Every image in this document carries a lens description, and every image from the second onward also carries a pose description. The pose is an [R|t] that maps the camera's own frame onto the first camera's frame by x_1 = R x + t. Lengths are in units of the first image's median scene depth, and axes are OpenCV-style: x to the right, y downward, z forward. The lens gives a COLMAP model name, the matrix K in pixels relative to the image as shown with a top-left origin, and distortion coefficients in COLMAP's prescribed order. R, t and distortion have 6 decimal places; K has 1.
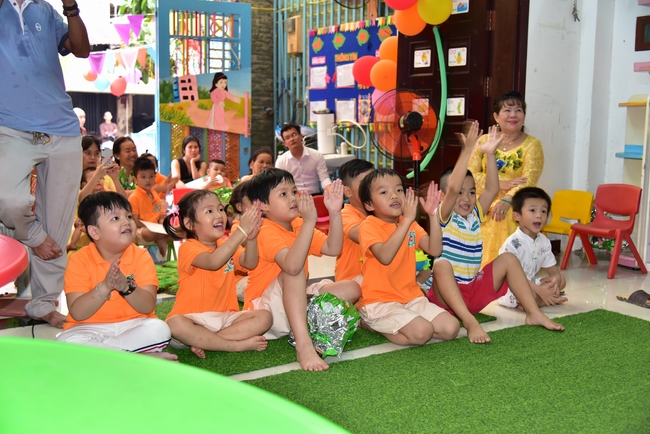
lens RADIAL K [[772.2, 0, 324.5], [0, 772.2, 216.3], [0, 0, 1]] dist [0.023907, 0.000000]
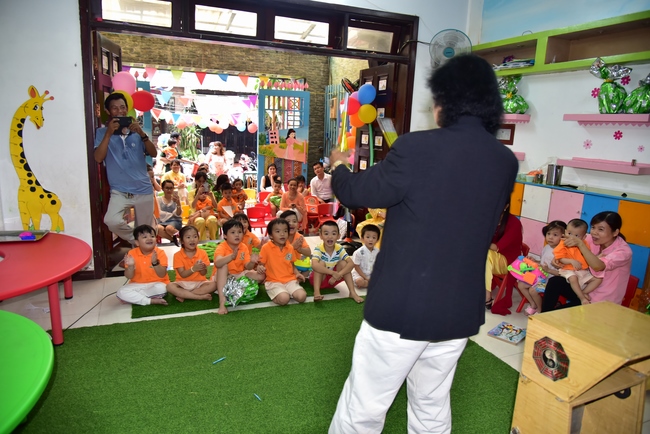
lens RADIAL K [[446.2, 0, 326.5], [0, 446.2, 219.1], [0, 0, 1]] dist [-0.039833, 0.007710]
pose [[0.983333, 0.062288, -0.170810, 0.148174], [-0.049546, 0.995731, 0.077873, -0.057465], [0.174932, -0.068112, 0.982222, -0.060388]]
